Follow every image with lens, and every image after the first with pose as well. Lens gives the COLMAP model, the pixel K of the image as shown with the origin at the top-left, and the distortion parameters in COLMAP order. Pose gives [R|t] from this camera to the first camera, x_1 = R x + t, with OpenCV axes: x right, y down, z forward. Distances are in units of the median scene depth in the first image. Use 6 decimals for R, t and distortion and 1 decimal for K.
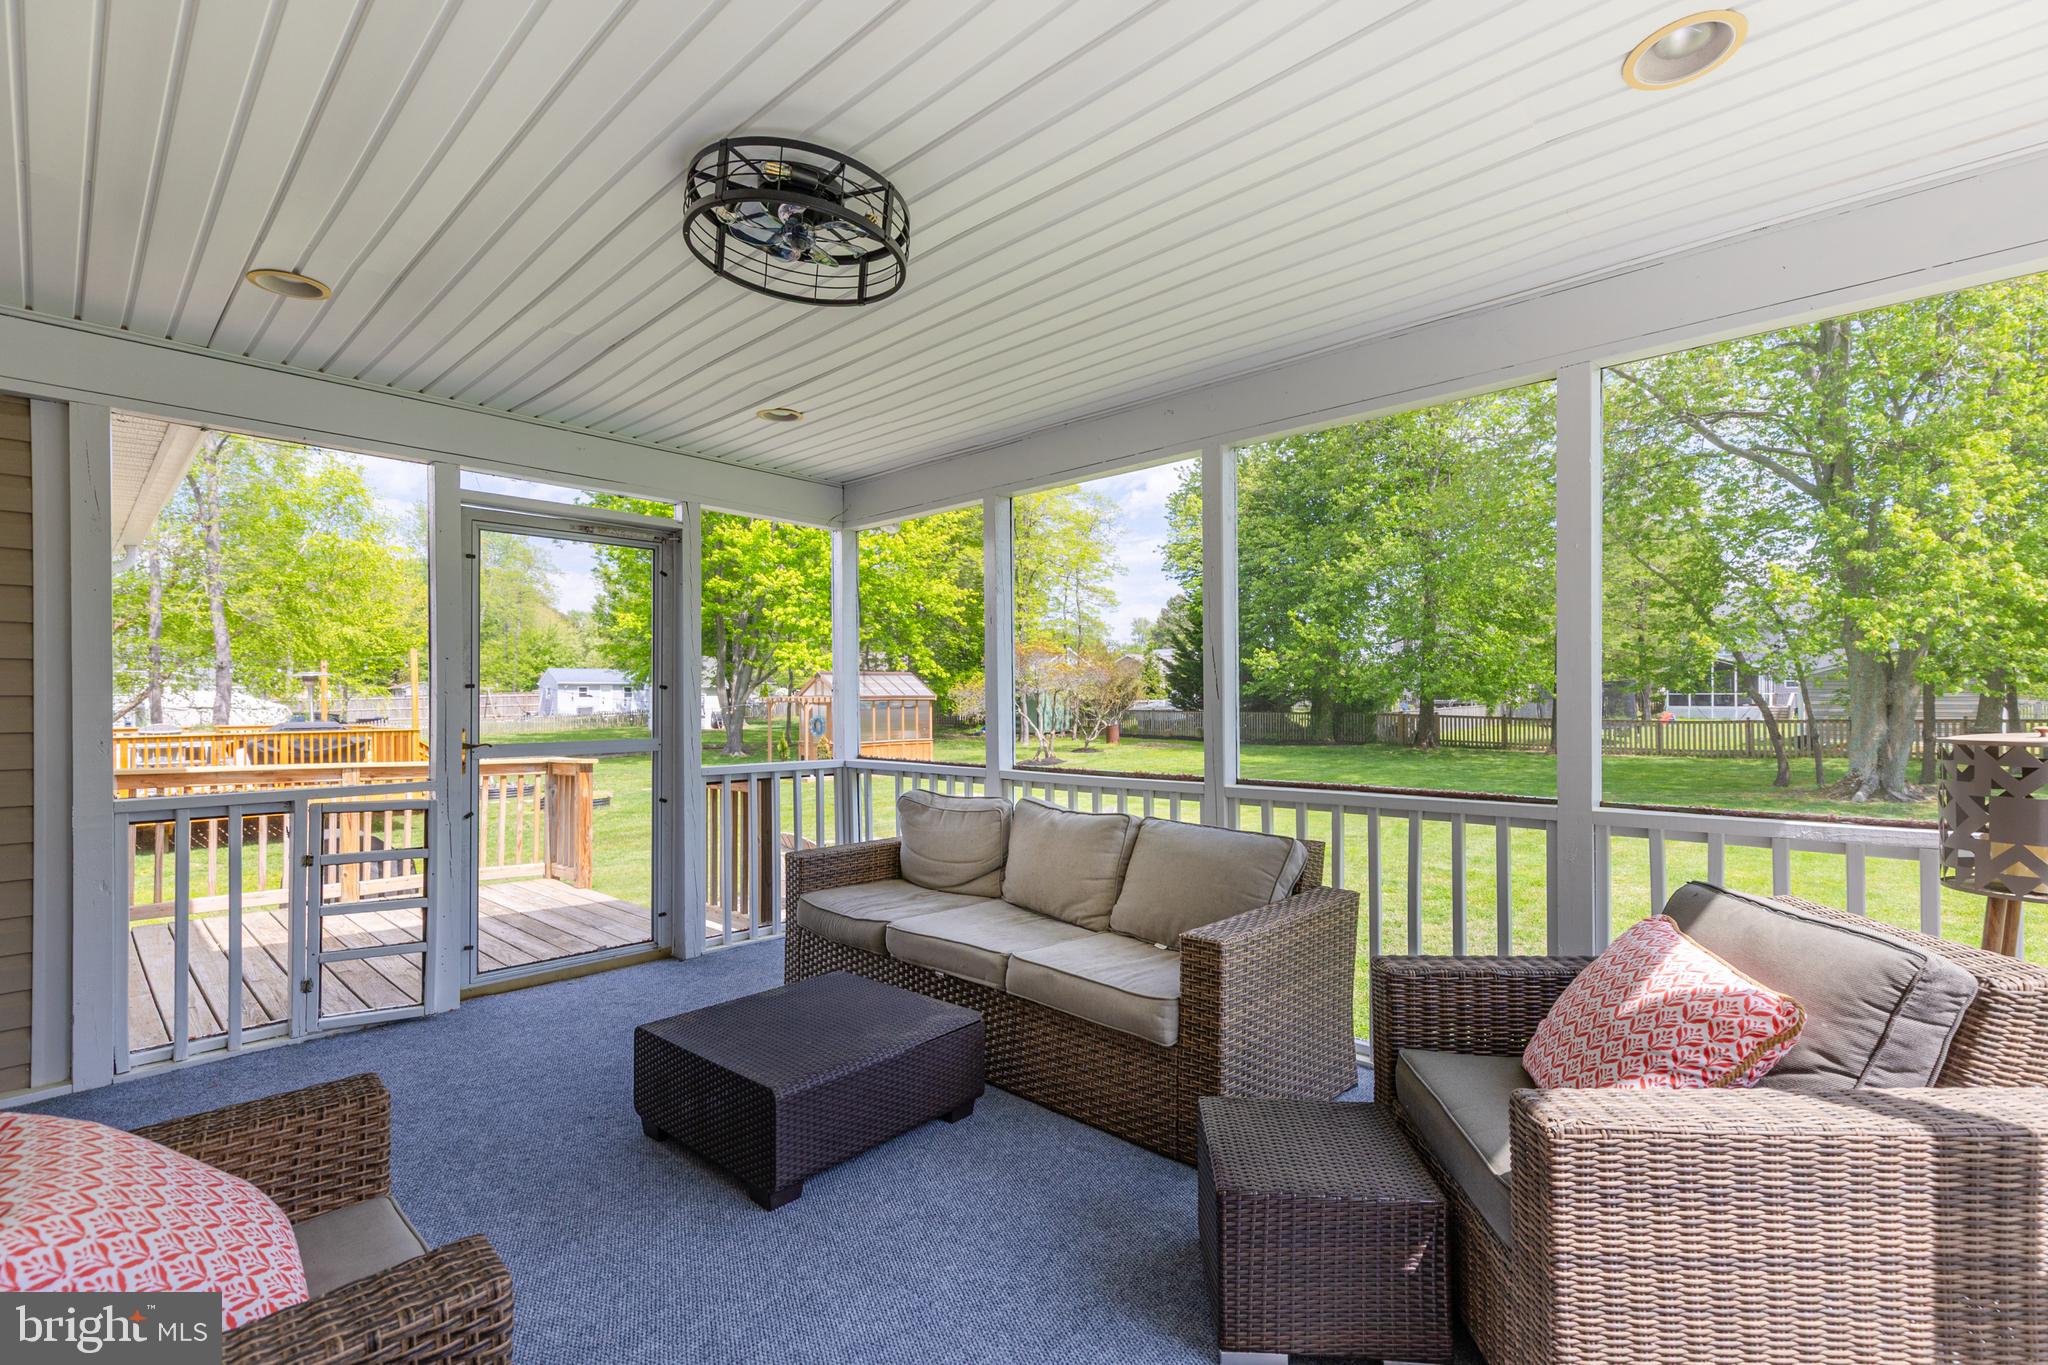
lens RADIAL K [[916.7, 0, 1043.8], [0, 916.7, 692.8], [0, 0, 1]] dist [0.004988, 0.000076]
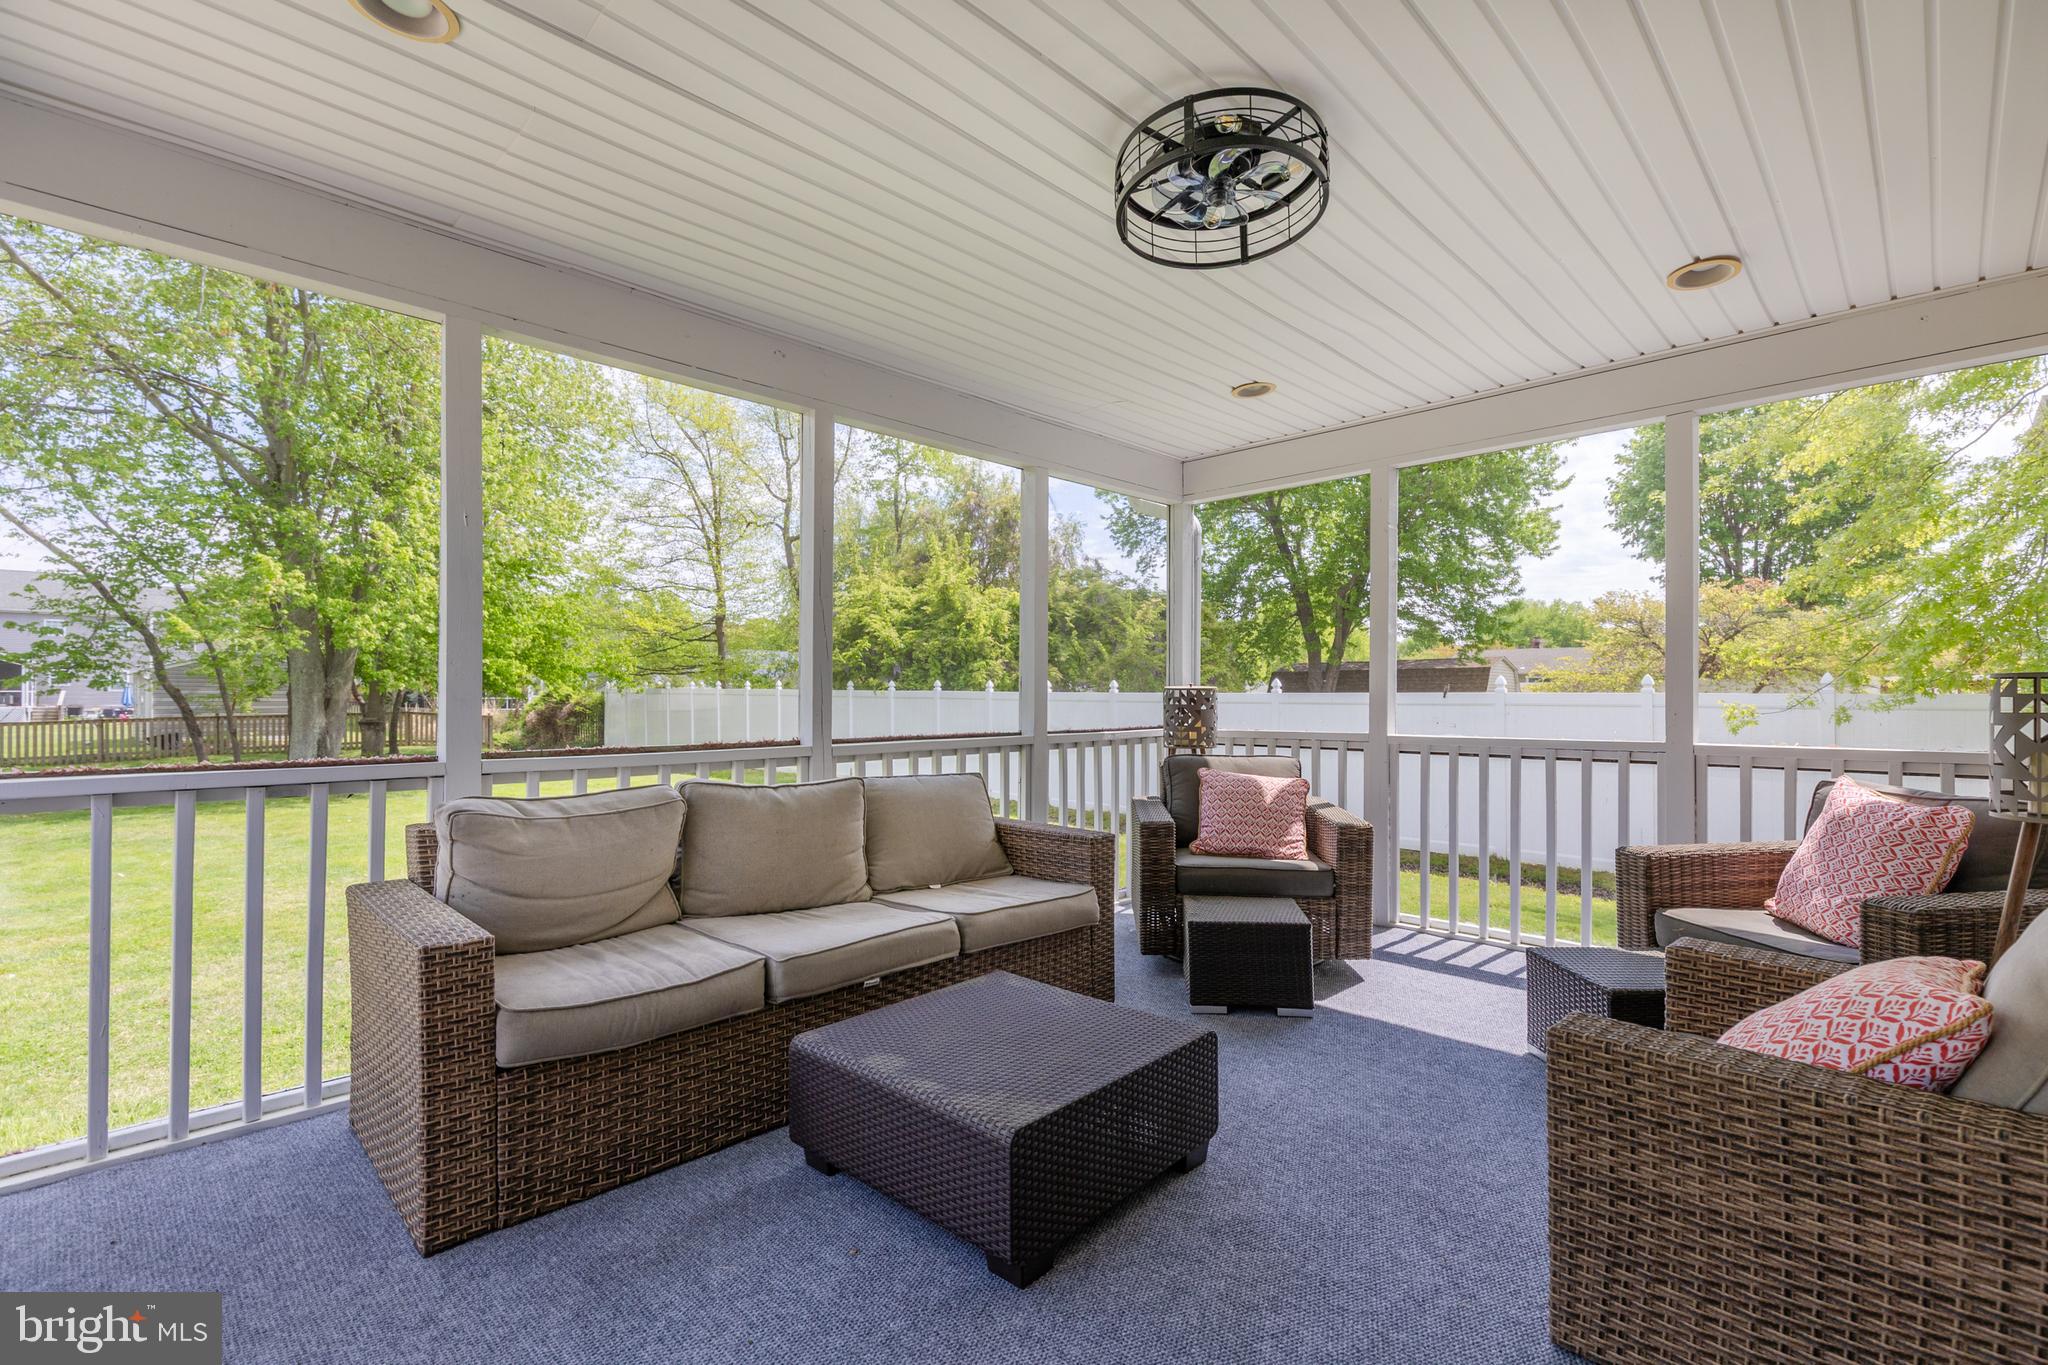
lens RADIAL K [[916.7, 0, 1045.4], [0, 916.7, 692.9], [0, 0, 1]] dist [0.004988, 0.000076]
pose [[0.034317, 0.010410, 0.999357, -0.090906], [-0.010108, 0.999898, -0.010069, 0.005363], [-0.999360, -0.009756, 0.034418, 0.080198]]
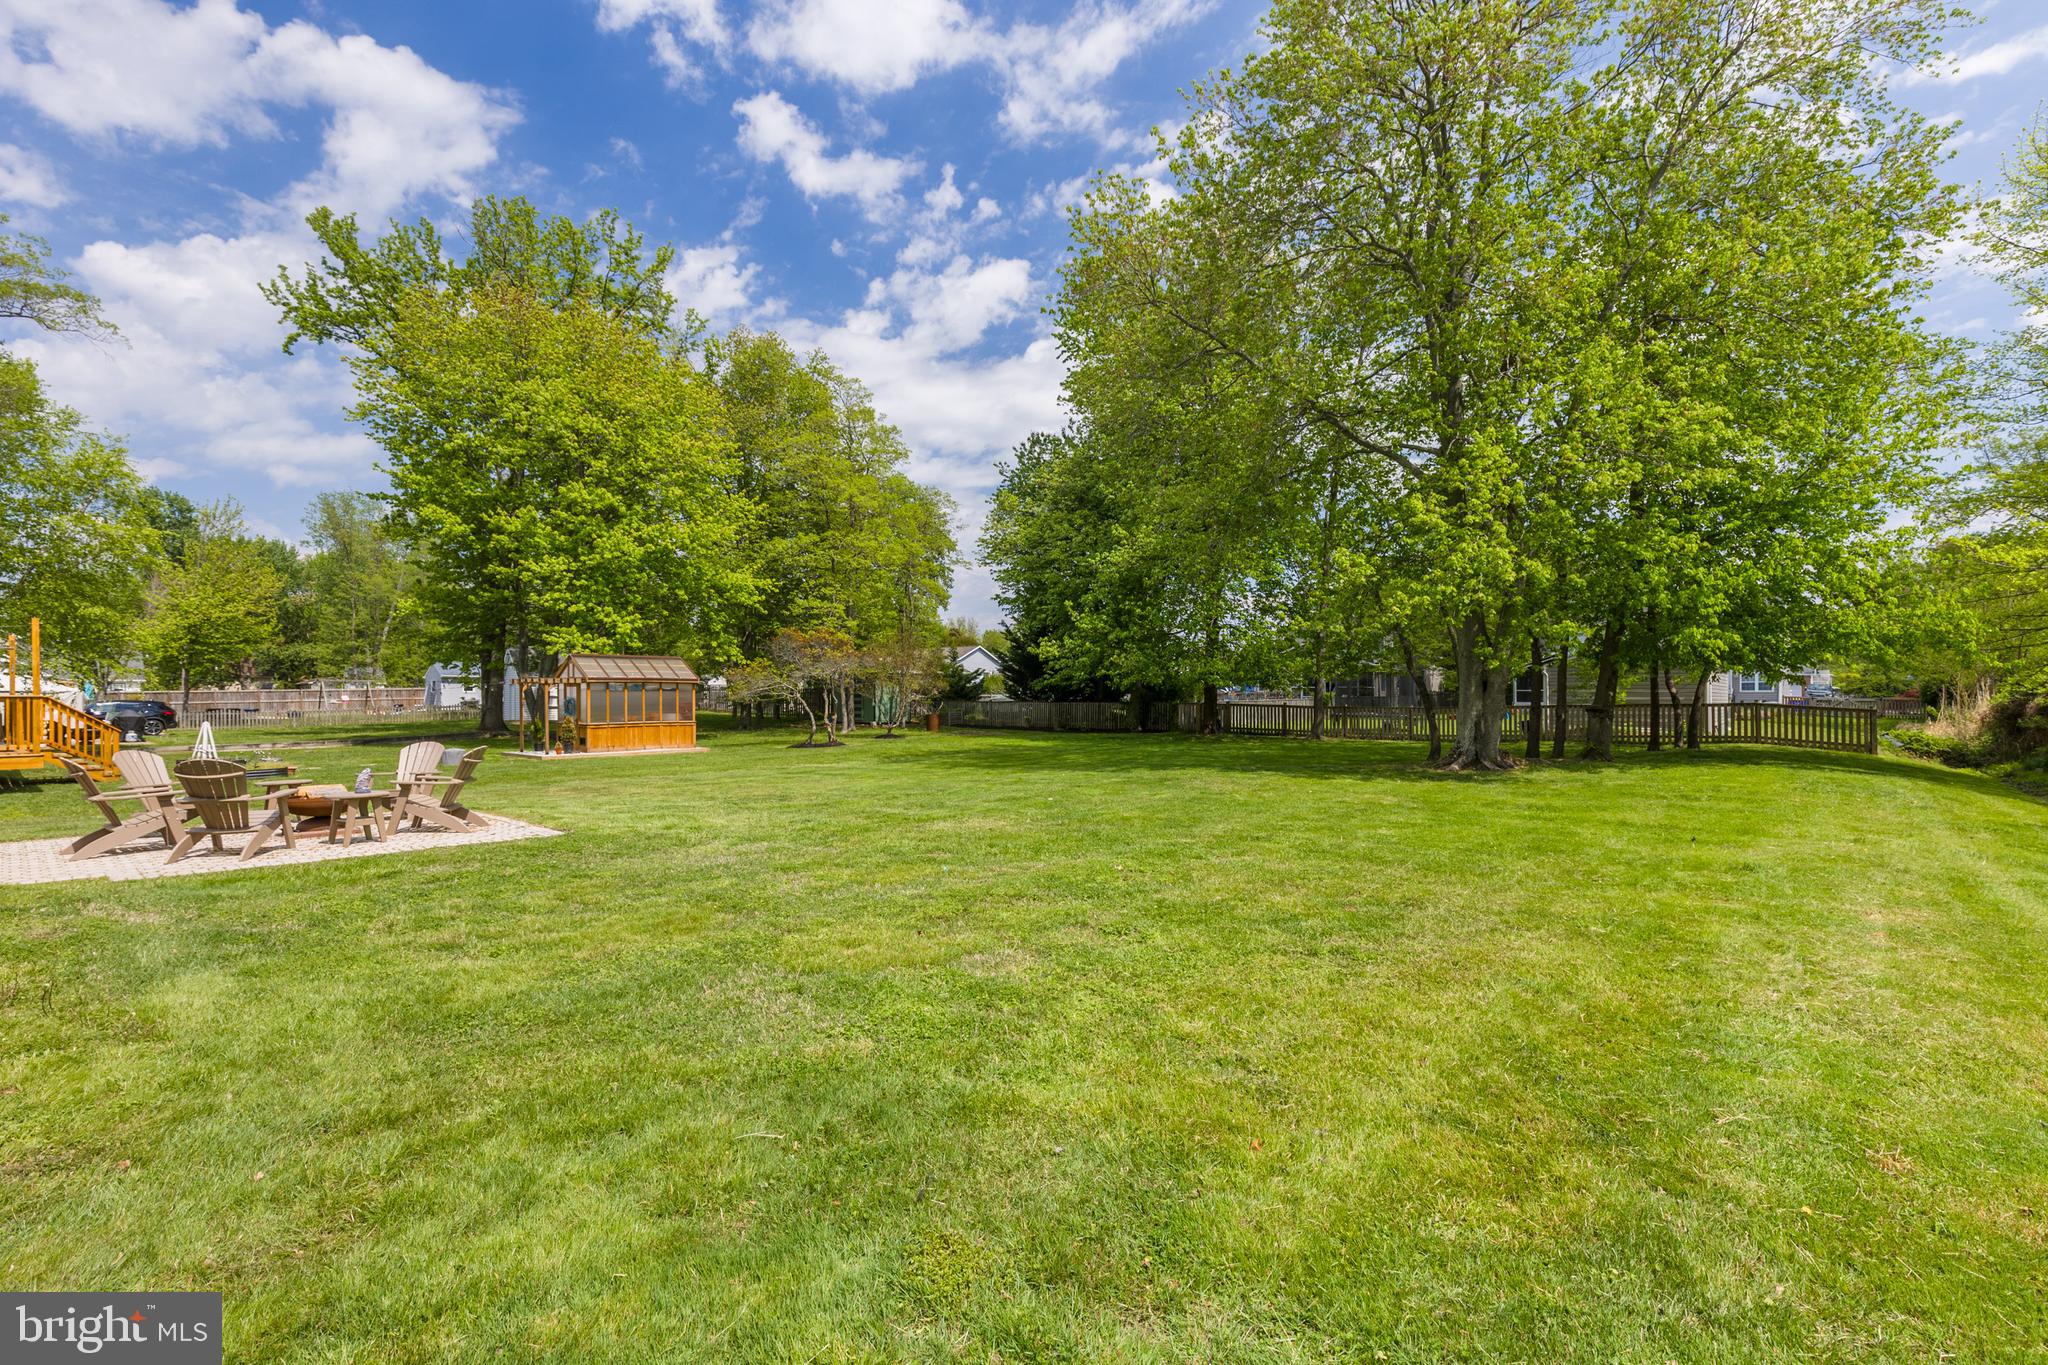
lens RADIAL K [[916.7, 0, 1025.2], [0, 916.7, 683.9], [0, 0, 1]] dist [0.004988, 0.000076]
pose [[0.999640, 0.004189, 0.026494, 0.236502], [-0.003881, 0.999924, -0.011672, 0.020452], [-0.026541, 0.011565, 0.999581, -0.044179]]
